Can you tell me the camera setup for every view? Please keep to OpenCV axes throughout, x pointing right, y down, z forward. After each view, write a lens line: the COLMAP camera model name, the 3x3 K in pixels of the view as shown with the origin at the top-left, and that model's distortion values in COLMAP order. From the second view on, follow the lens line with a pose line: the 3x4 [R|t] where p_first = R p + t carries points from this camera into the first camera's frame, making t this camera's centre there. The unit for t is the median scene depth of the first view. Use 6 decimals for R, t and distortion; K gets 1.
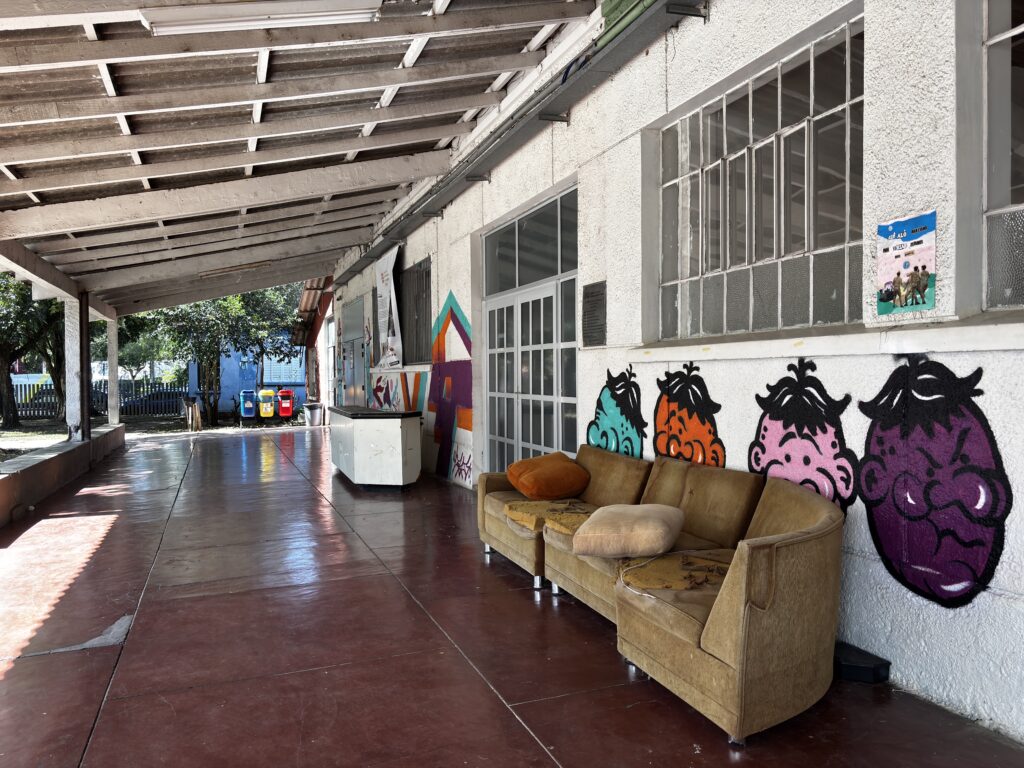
lens RADIAL K [[777.7, 0, 512.5], [0, 777.7, 384.6], [0, 0, 1]] dist [0.025207, 0.007438]
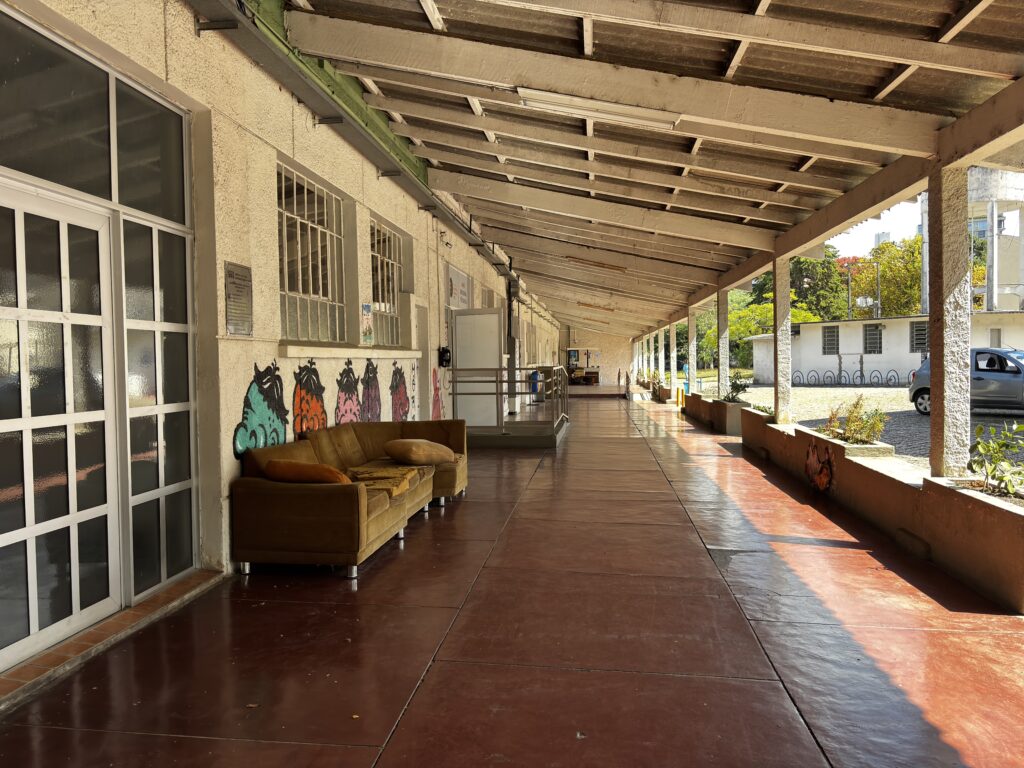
lens RADIAL K [[777.7, 0, 511.7], [0, 777.7, 385.0], [0, 0, 1]] dist [0.025207, 0.007438]
pose [[-0.895697, -0.000226, 0.444664, -0.646719], [0.019623, 0.999006, 0.040036, -0.028284], [-0.444231, 0.044585, -0.894802, 1.928626]]
